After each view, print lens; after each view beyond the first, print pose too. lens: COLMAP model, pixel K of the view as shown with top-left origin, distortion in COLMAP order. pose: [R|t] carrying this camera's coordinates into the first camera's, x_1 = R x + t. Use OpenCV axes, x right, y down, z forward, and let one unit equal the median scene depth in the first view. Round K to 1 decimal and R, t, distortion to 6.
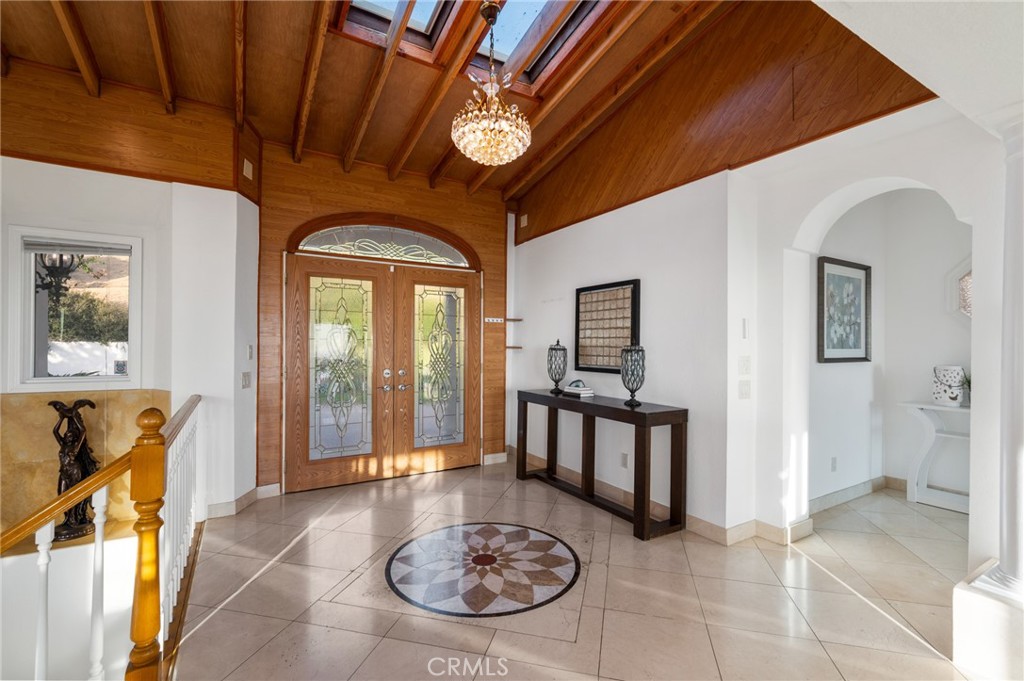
lens RADIAL K [[442.7, 0, 511.3], [0, 442.7, 342.1], [0, 0, 1]] dist [0.000032, 0.000026]
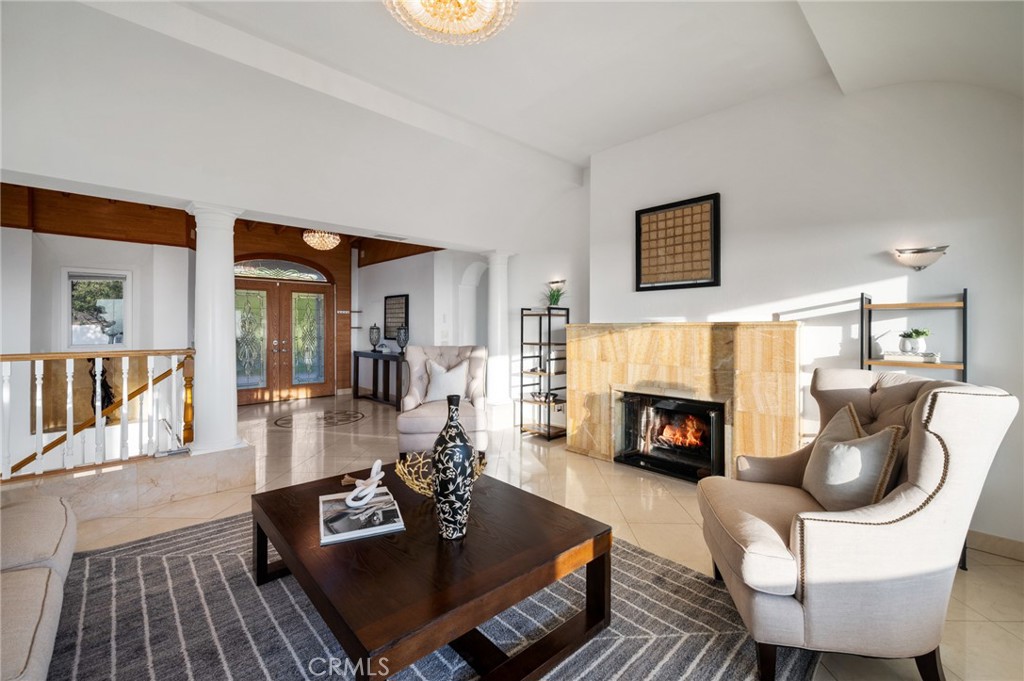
lens RADIAL K [[442.7, 0, 522.6], [0, 442.7, 323.4], [0, 0, 1]] dist [0.000032, 0.000026]
pose [[0.973136, -0.005291, 0.230170, 0.277393], [0.004807, 0.999985, 0.002661, -0.007185], [-0.230181, -0.001483, 0.973147, -0.958888]]
